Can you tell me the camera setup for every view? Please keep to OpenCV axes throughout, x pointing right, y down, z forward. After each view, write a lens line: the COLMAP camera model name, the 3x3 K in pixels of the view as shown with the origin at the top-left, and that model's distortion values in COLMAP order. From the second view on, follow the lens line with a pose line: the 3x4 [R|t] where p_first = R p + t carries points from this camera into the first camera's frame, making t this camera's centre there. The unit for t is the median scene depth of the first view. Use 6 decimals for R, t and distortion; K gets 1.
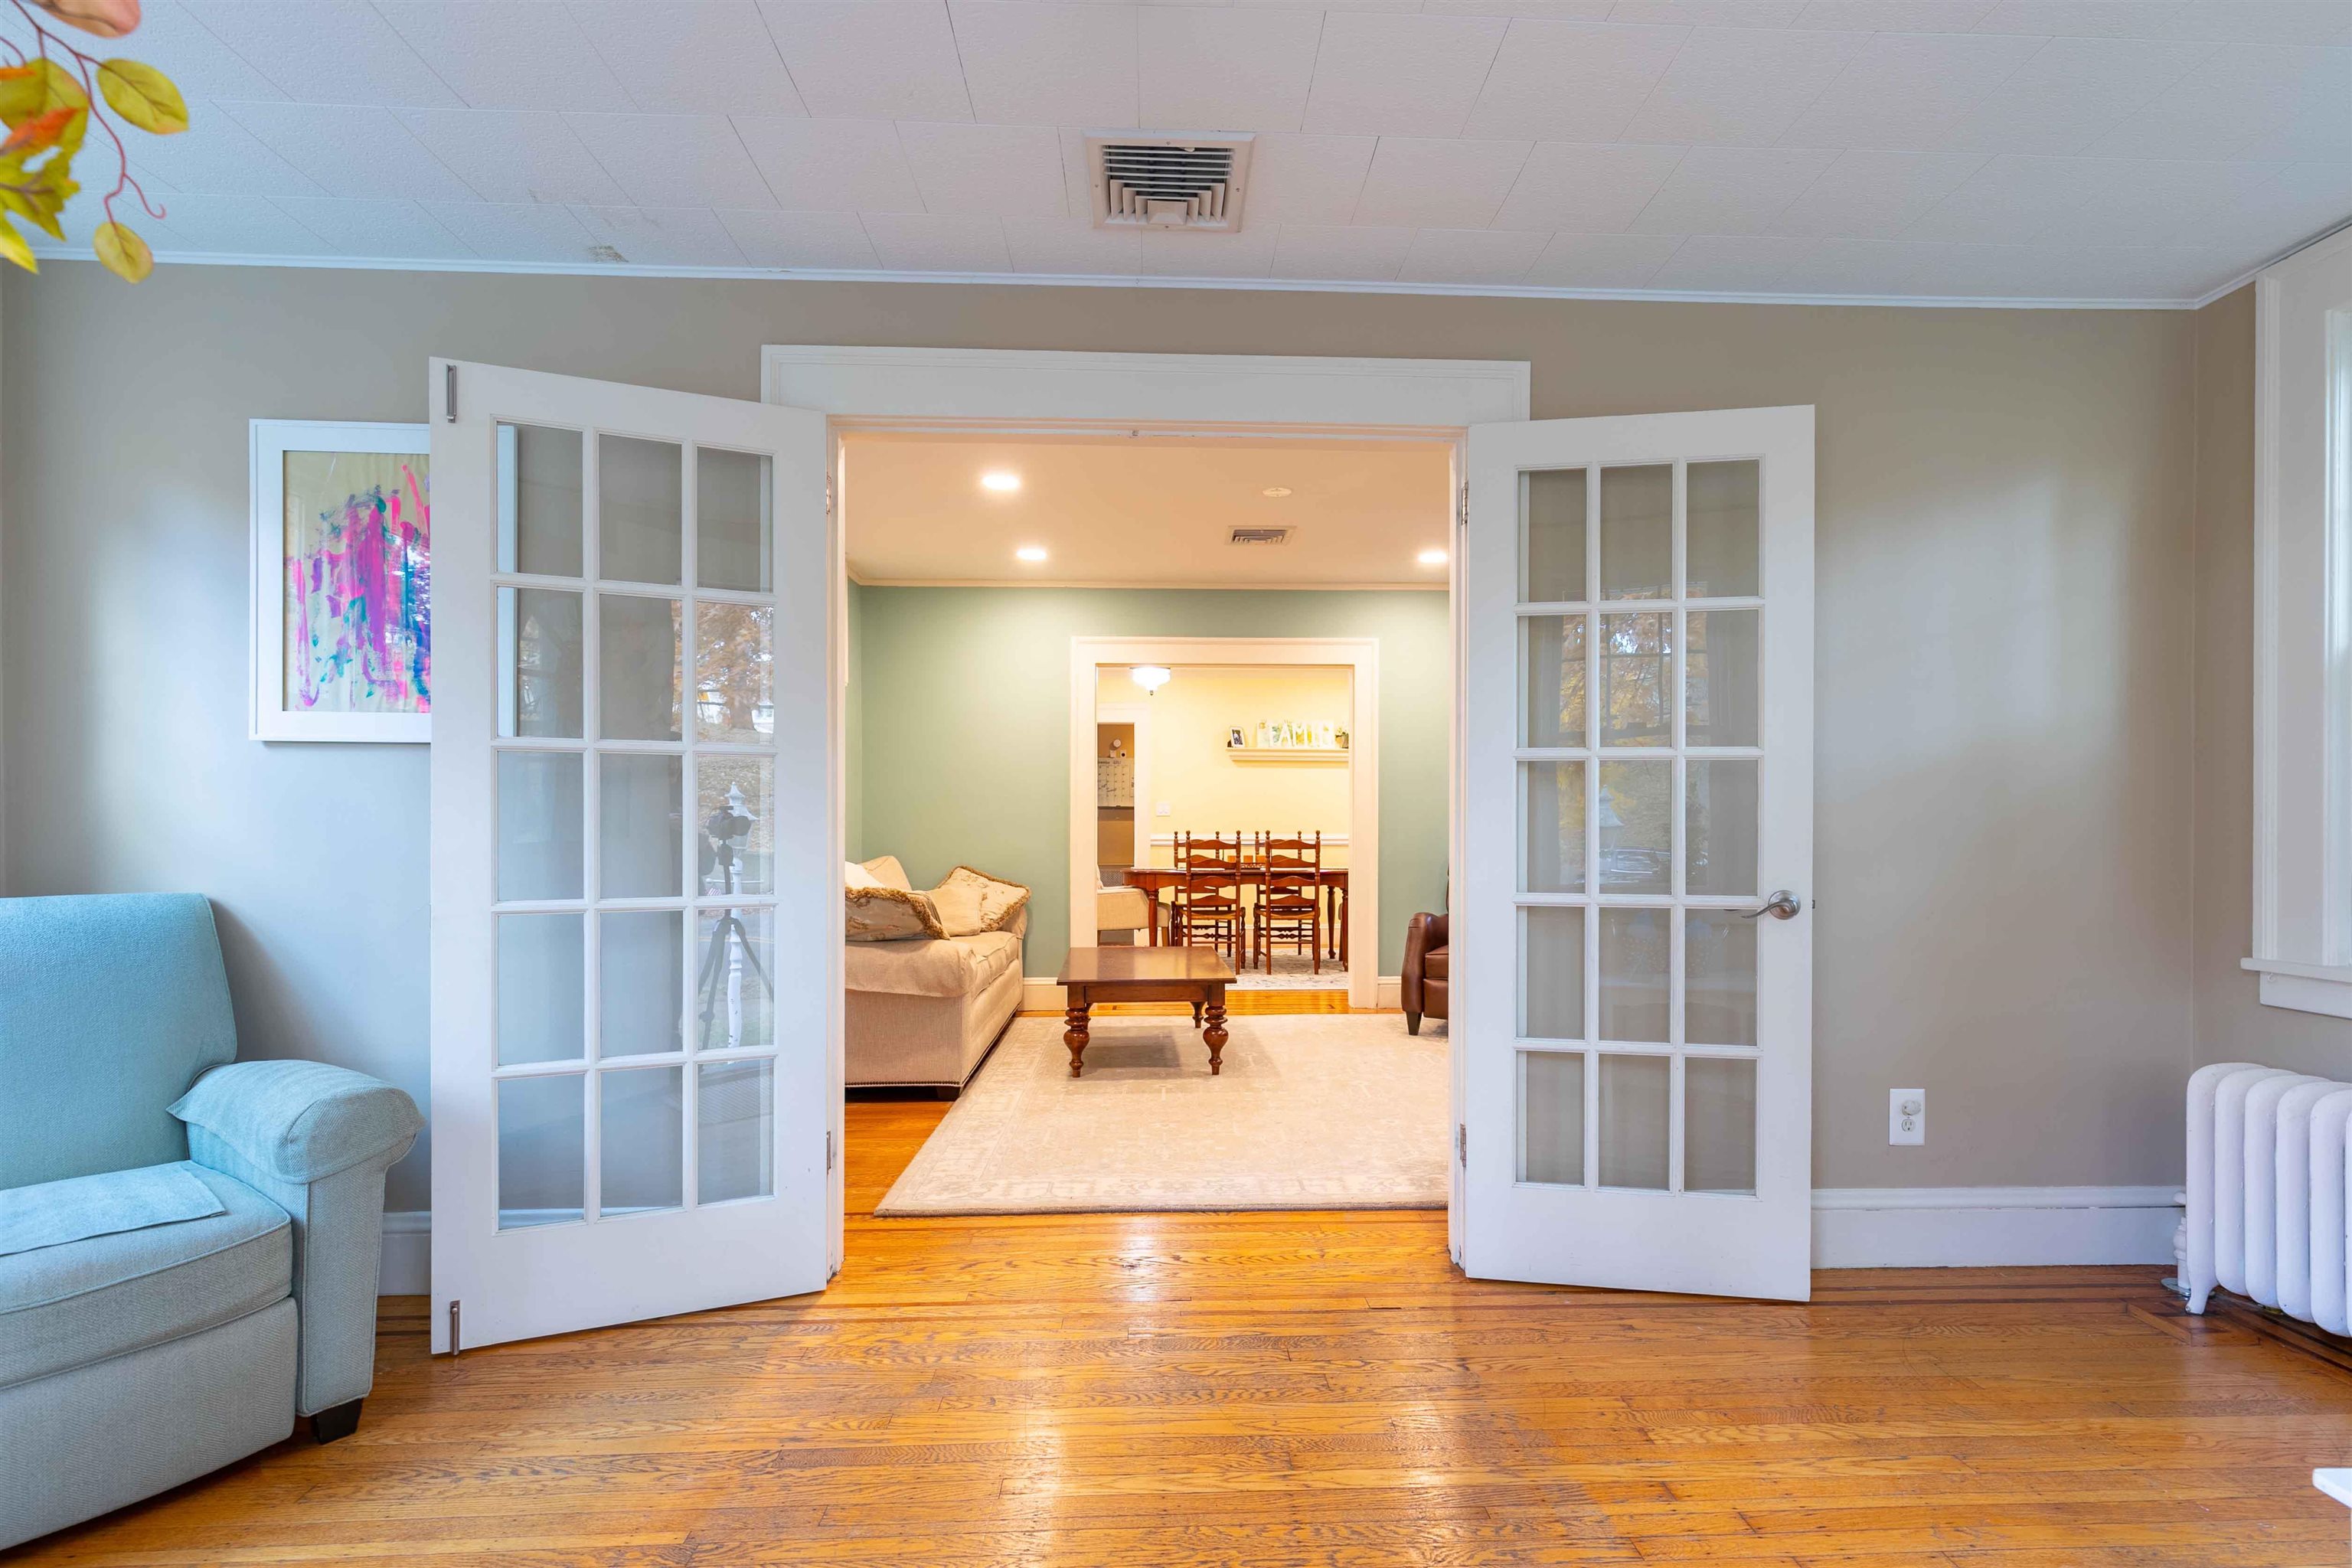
lens RADIAL K [[1075.7, 0, 1198.7], [0, 1075.7, 828.5], [0, 0, 1]] dist [0.012226, -0.006869]
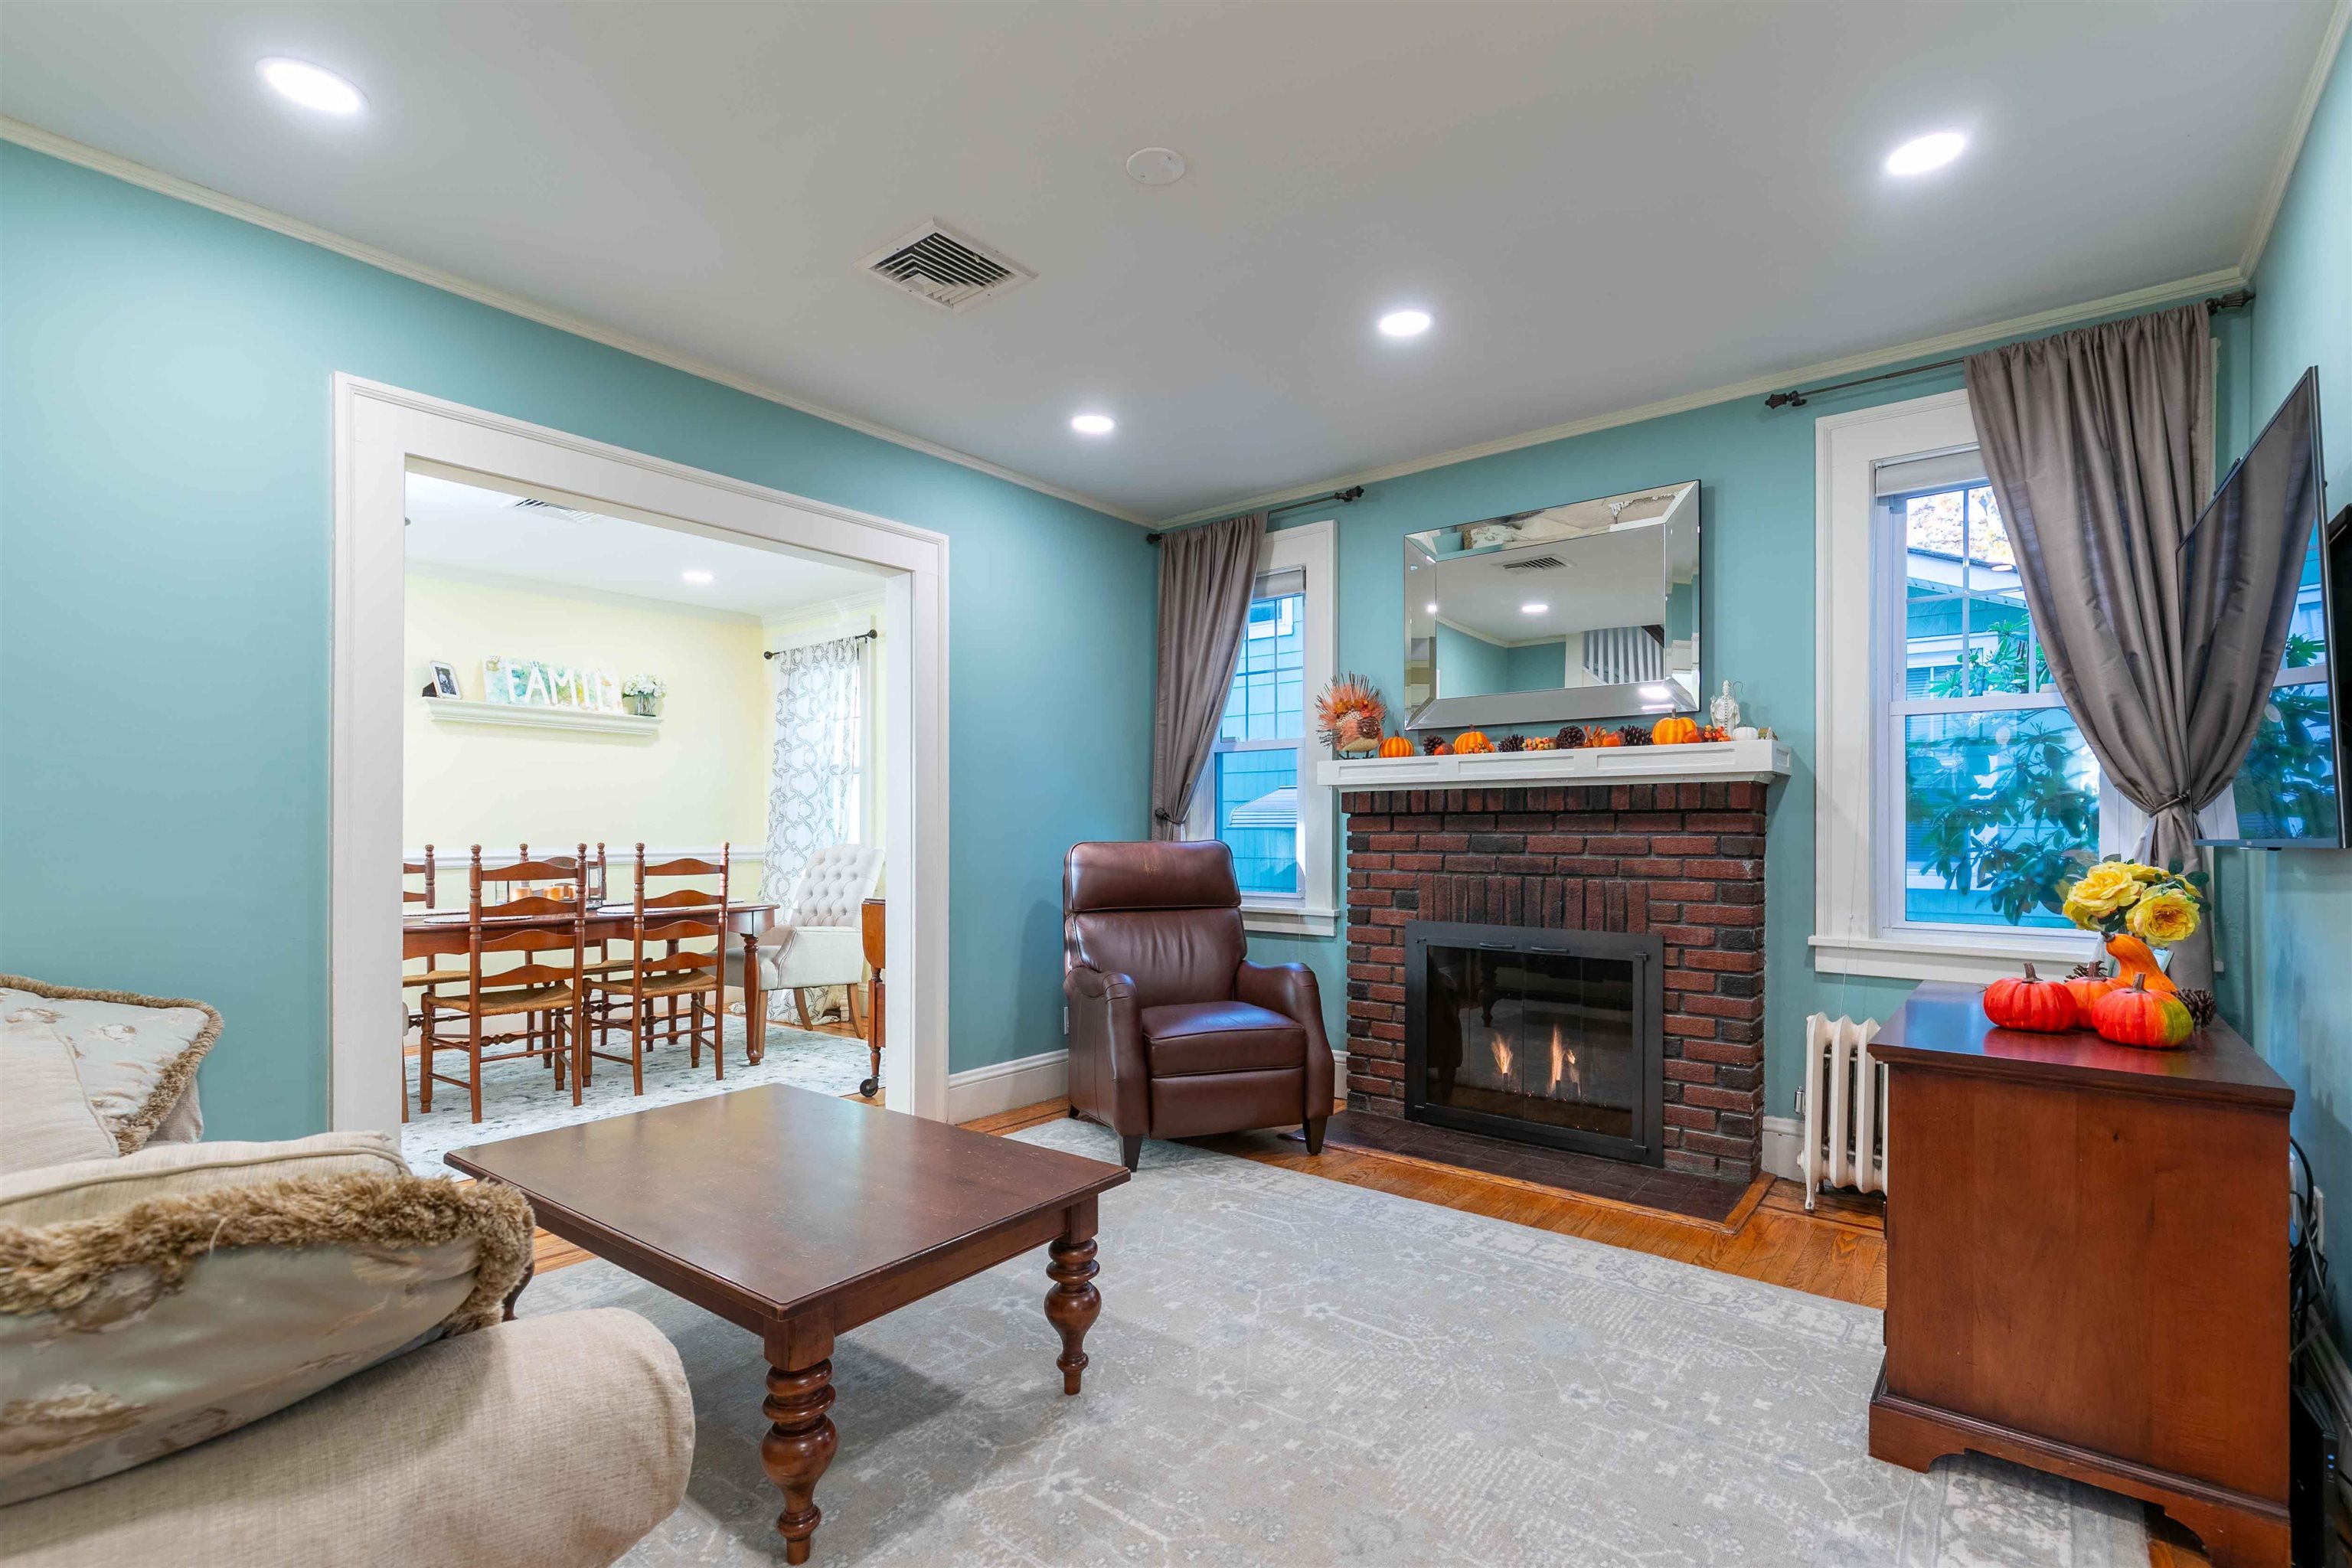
lens RADIAL K [[1077.4, 0, 1197.2], [0, 1077.4, 827.3], [0, 0, 1]] dist [0.009902, -0.001766]
pose [[0.653175, 0.001063, 0.757207, -0.379150], [0.002829, 0.999989, -0.003844, -0.007776], [-0.757202, 0.004653, 0.653164, 0.856618]]
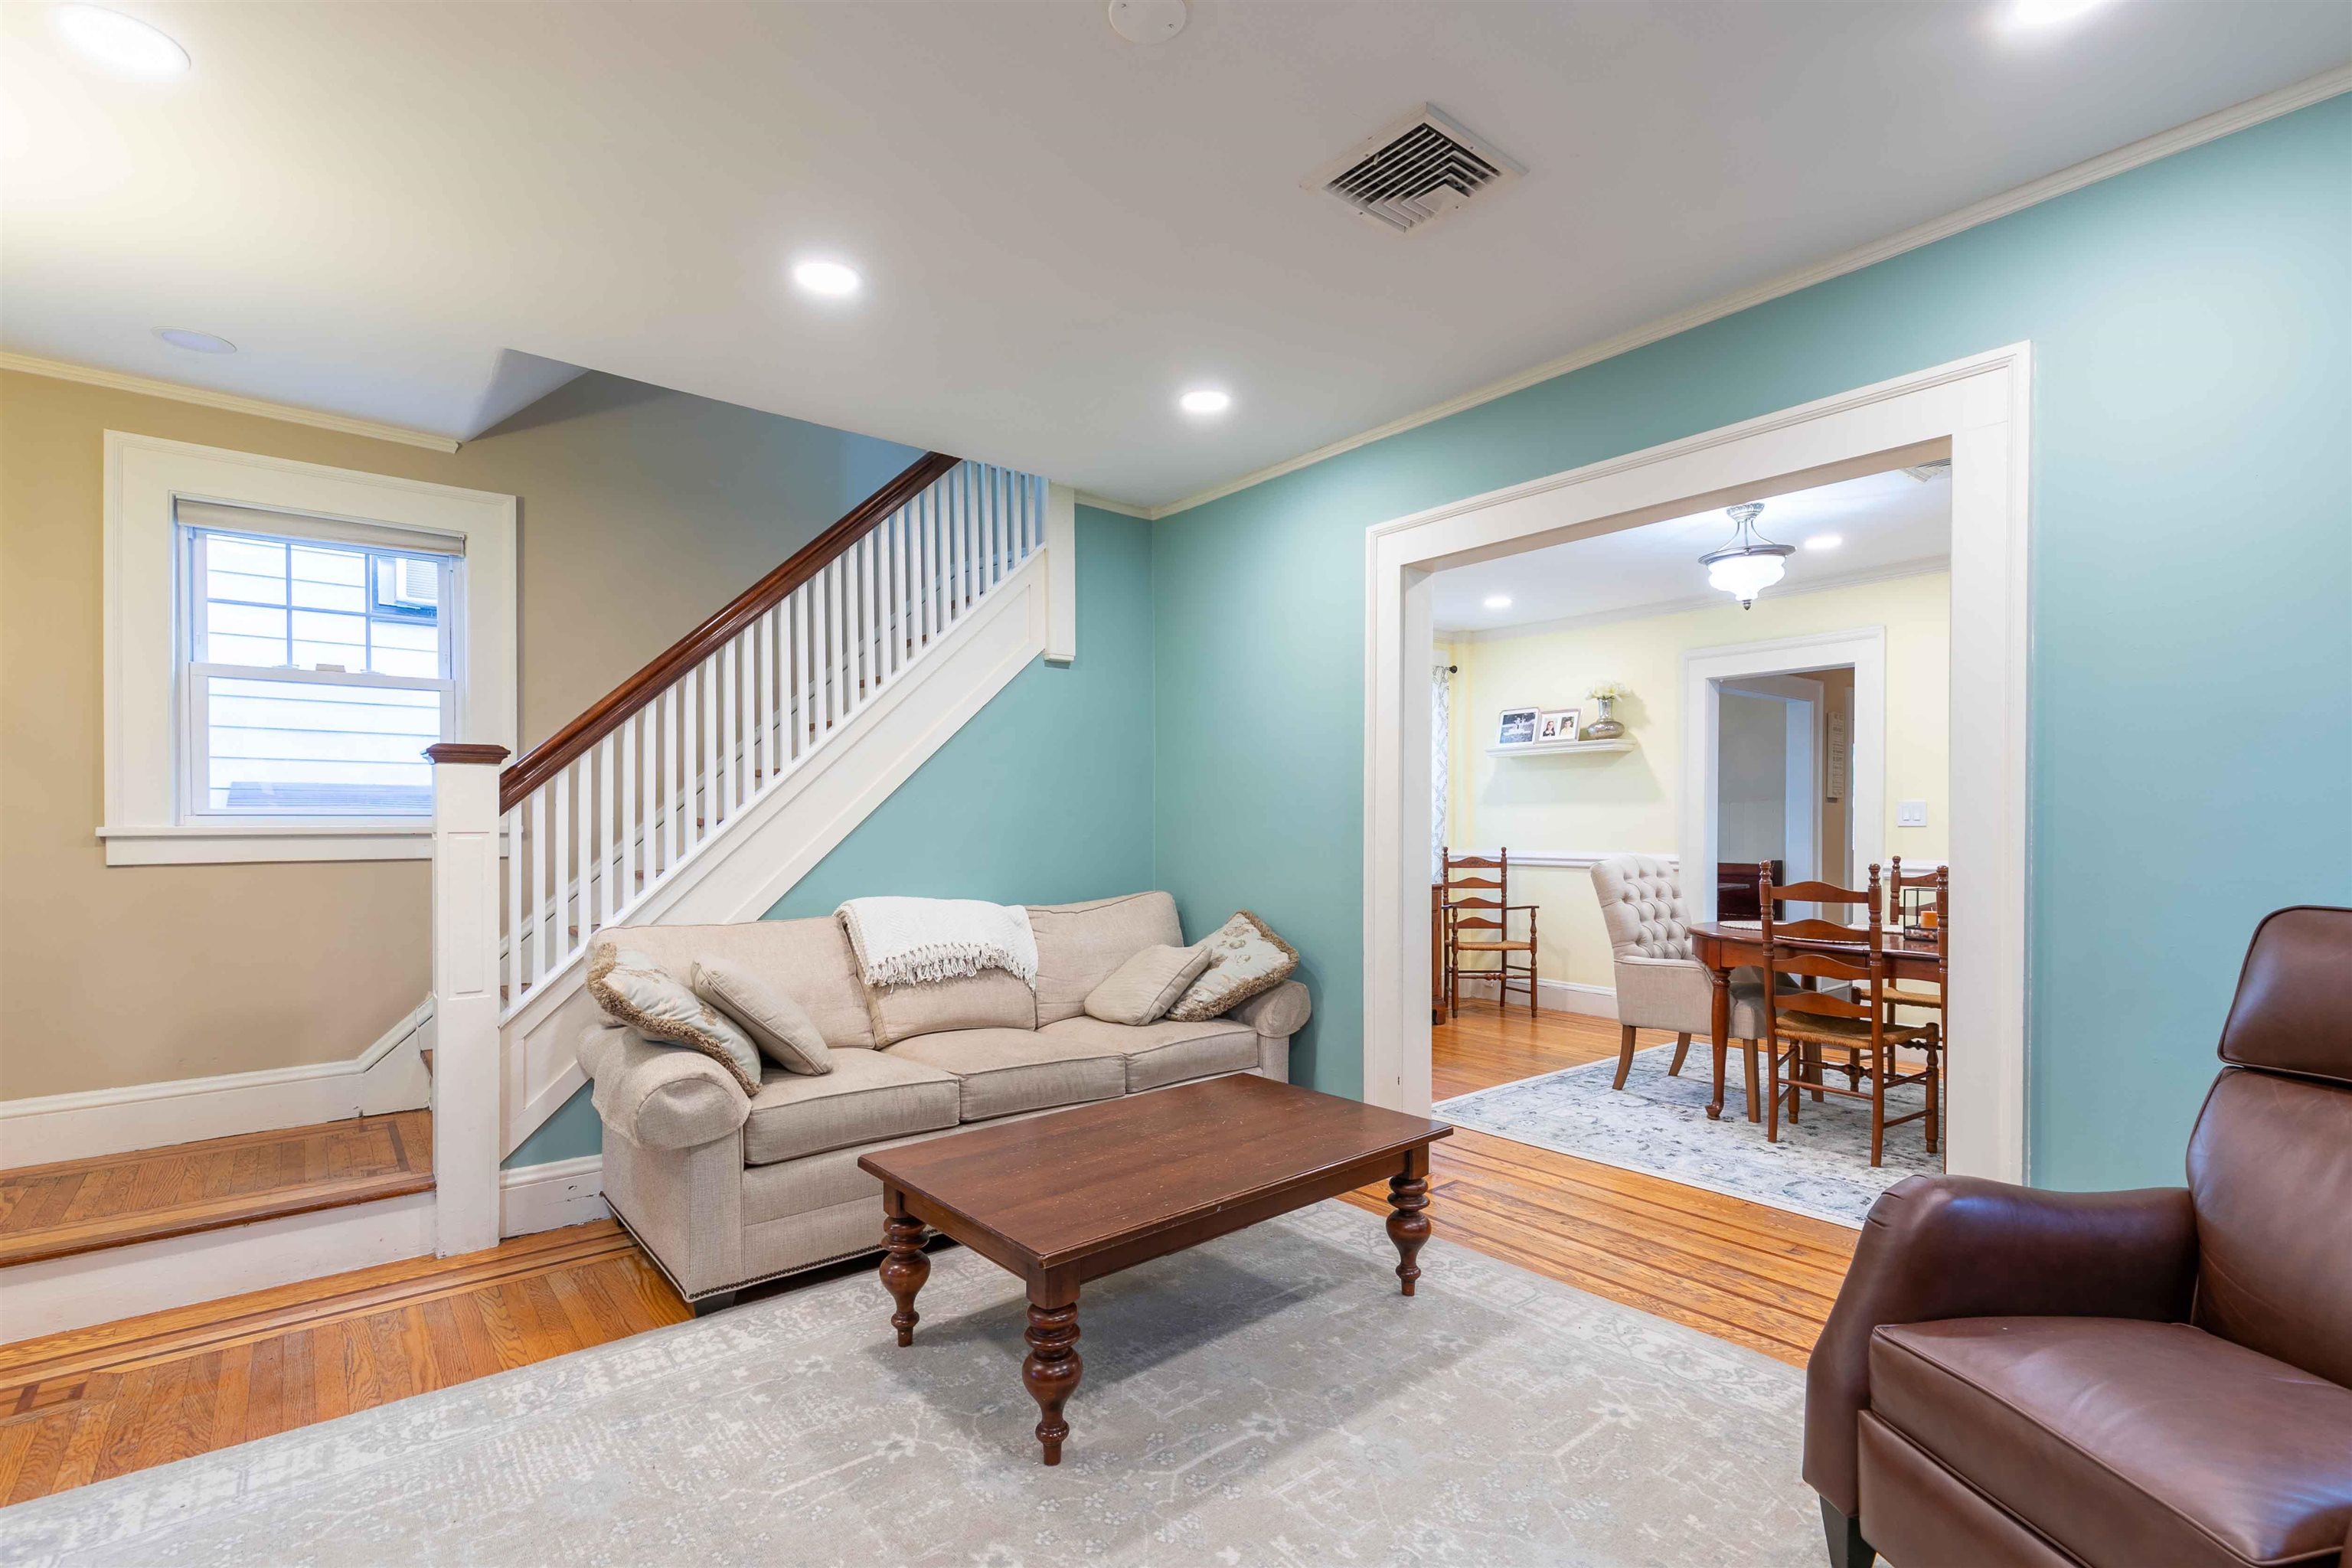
lens RADIAL K [[1068.7, 0, 1204.8], [0, 1068.7, 829.2], [0, 0, 1]] dist [0.004004, -0.000067]
pose [[0.604537, 0.003171, -0.796570, 0.504752], [-0.000848, 0.999994, 0.003337, -0.032082], [0.796576, -0.001342, 0.604536, 1.021576]]
